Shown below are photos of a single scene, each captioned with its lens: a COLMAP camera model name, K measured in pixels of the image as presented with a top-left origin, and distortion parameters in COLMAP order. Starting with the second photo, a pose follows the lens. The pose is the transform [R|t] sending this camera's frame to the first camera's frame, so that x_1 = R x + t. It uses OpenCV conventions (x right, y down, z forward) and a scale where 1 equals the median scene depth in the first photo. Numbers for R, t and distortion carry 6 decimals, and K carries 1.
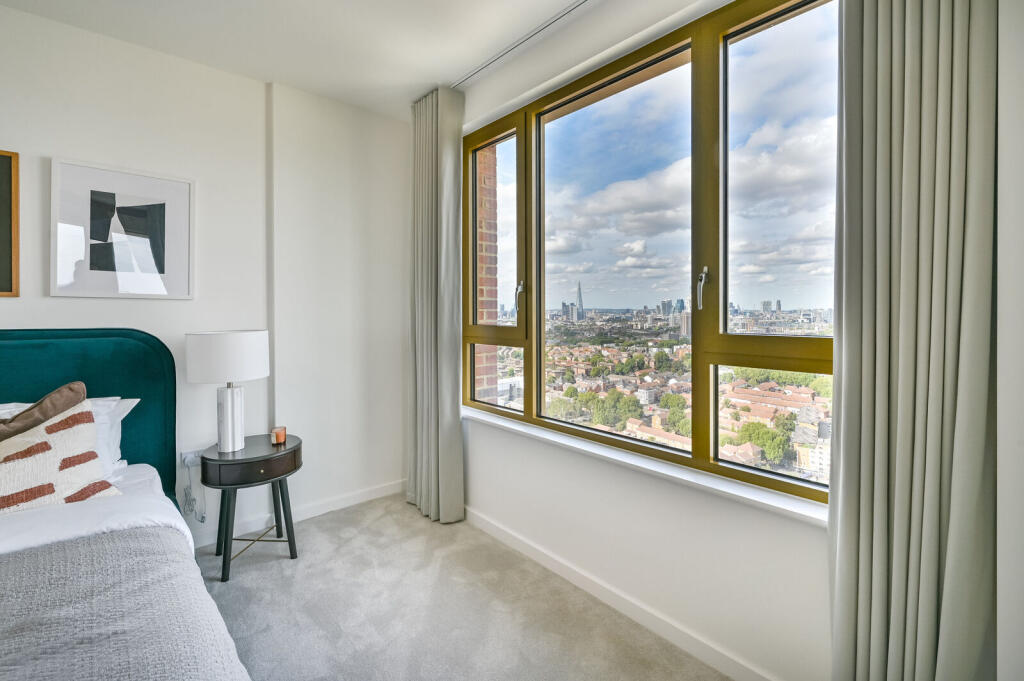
lens RADIAL K [[455.2, 0, 514.2], [0, 455.2, 313.5], [0, 0, 1]] dist [0.000352, -0.000058]
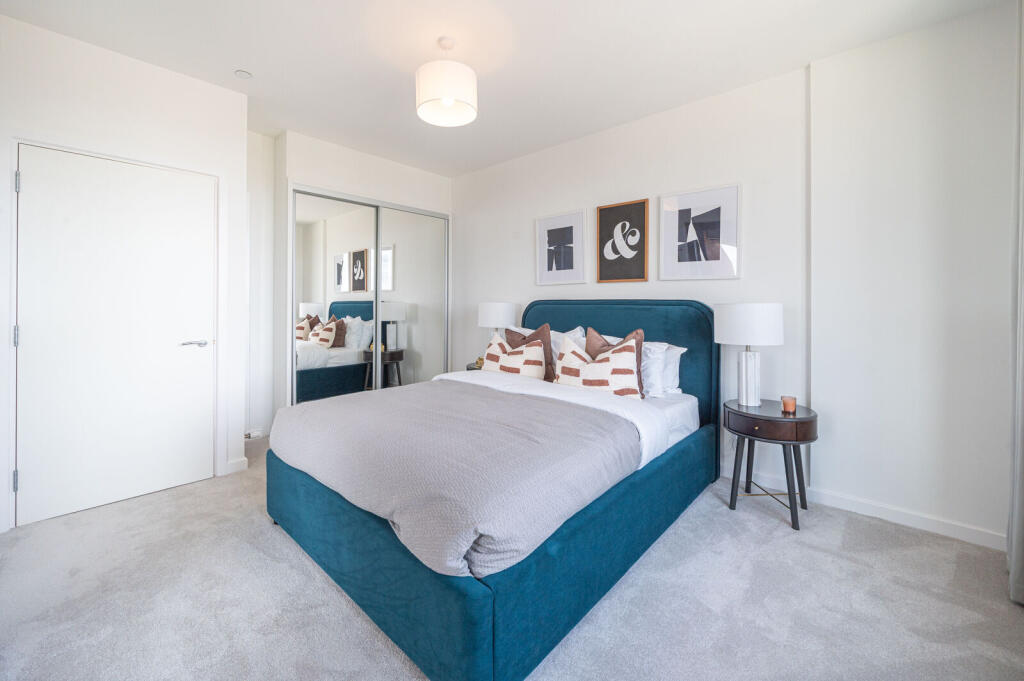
lens RADIAL K [[399.8, 0, 514.7], [0, 399.8, 303.0], [0, 0, 1]] dist [-0.000168, -0.000029]
pose [[0.123625, 0.000435, -0.992329, 0.327910], [-0.009046, 0.999959, -0.000688, 0.046335], [0.992288, 0.009061, 0.123623, 0.281349]]
